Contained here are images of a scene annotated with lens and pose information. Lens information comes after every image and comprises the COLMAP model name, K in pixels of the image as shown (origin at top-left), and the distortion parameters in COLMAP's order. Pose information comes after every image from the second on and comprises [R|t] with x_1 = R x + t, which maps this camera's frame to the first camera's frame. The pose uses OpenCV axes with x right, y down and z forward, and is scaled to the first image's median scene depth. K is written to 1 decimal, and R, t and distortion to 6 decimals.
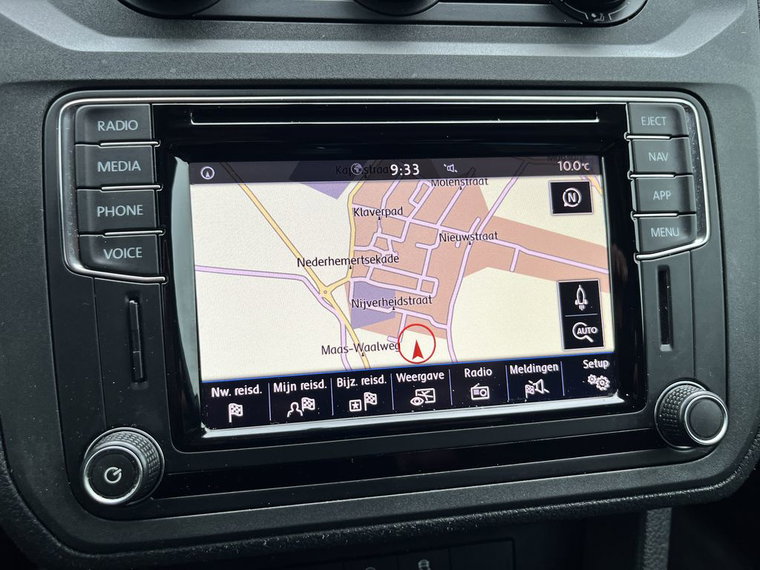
lens RADIAL K [[584.3, 0, 382.4], [0, 584.3, 285.3], [0, 0, 1]] dist [0.055714, -0.071830]
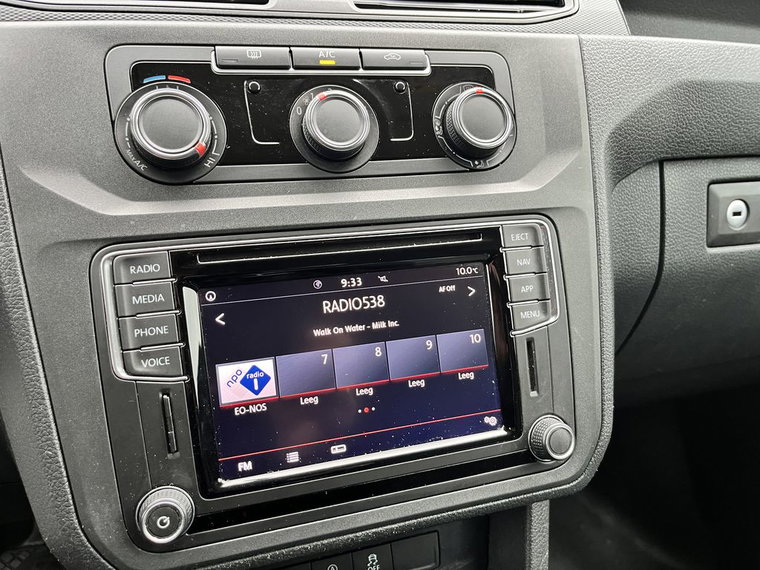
lens RADIAL K [[584.3, 0, 382.4], [0, 584.3, 285.3], [0, 0, 1]] dist [0.055714, -0.071830]
pose [[0.990429, -0.049491, 0.128843, -0.070890], [0.047930, 0.998735, 0.015188, -0.210874], [-0.129432, -0.008867, 0.991549, -0.413428]]
